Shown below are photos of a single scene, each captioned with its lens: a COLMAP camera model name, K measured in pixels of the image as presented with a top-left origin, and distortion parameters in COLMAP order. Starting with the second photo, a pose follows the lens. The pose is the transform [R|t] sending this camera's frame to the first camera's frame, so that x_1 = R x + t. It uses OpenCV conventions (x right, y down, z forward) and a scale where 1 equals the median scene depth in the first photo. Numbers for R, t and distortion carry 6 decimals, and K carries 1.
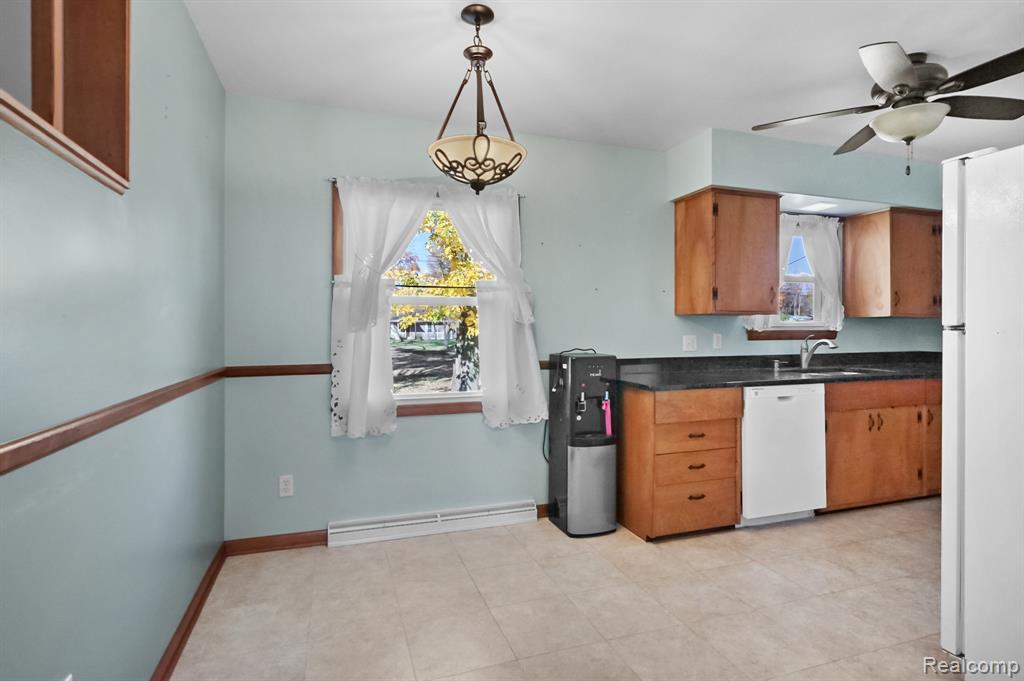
lens RADIAL K [[519.1, 0, 495.7], [0, 519.1, 328.1], [0, 0, 1]] dist [0.000837, -0.000218]
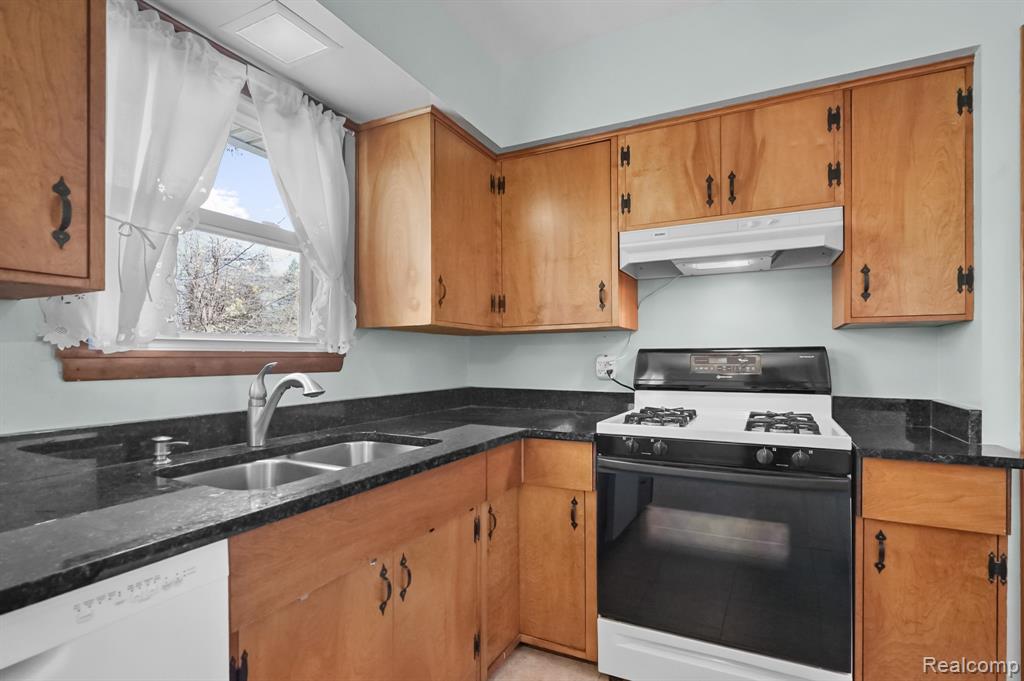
lens RADIAL K [[513.5, 0, 506.9], [0, 513.5, 360.4], [0, 0, 1]] dist [0.001950, 0.000176]
pose [[0.713730, -0.003484, 0.700412, 0.476321], [-0.003176, 0.999961, 0.008211, 0.007938], [-0.700414, -0.008084, 0.713691, 0.608465]]
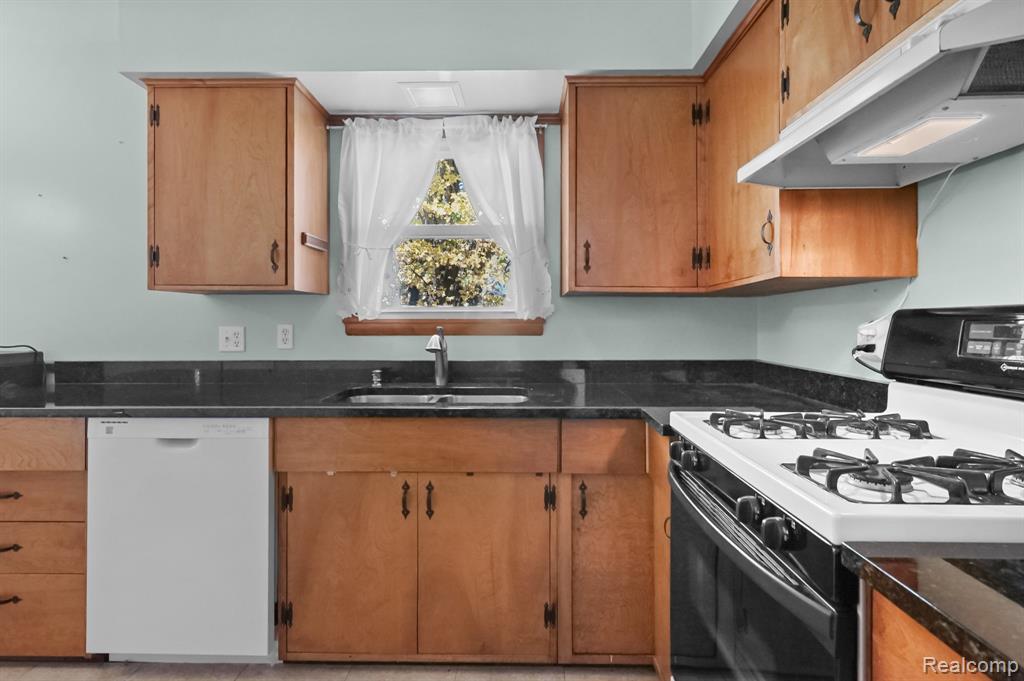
lens RADIAL K [[527.6, 0, 513.1], [0, 527.6, 323.2], [0, 0, 1]] dist [0.001926, 0.000083]
pose [[0.940771, 0.002102, -0.339036, 0.908841], [-0.000131, 0.999983, 0.005837, 0.005966], [0.339042, -0.005447, 0.940755, 0.505074]]
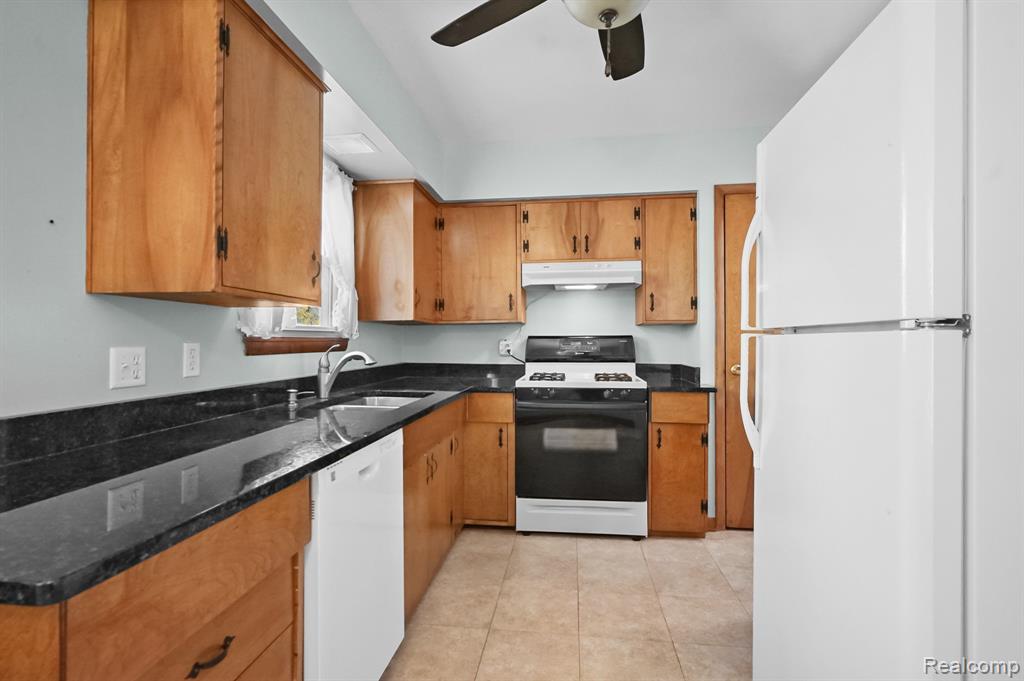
lens RADIAL K [[506.0, 0, 512.0], [0, 506.0, 340.5], [0, 0, 1]] dist [-0.000131, -0.000061]
pose [[0.429819, 0.002176, 0.902912, 0.145491], [-0.005414, 0.999985, 0.000167, 0.007043], [-0.902899, -0.004960, 0.429824, 0.556839]]
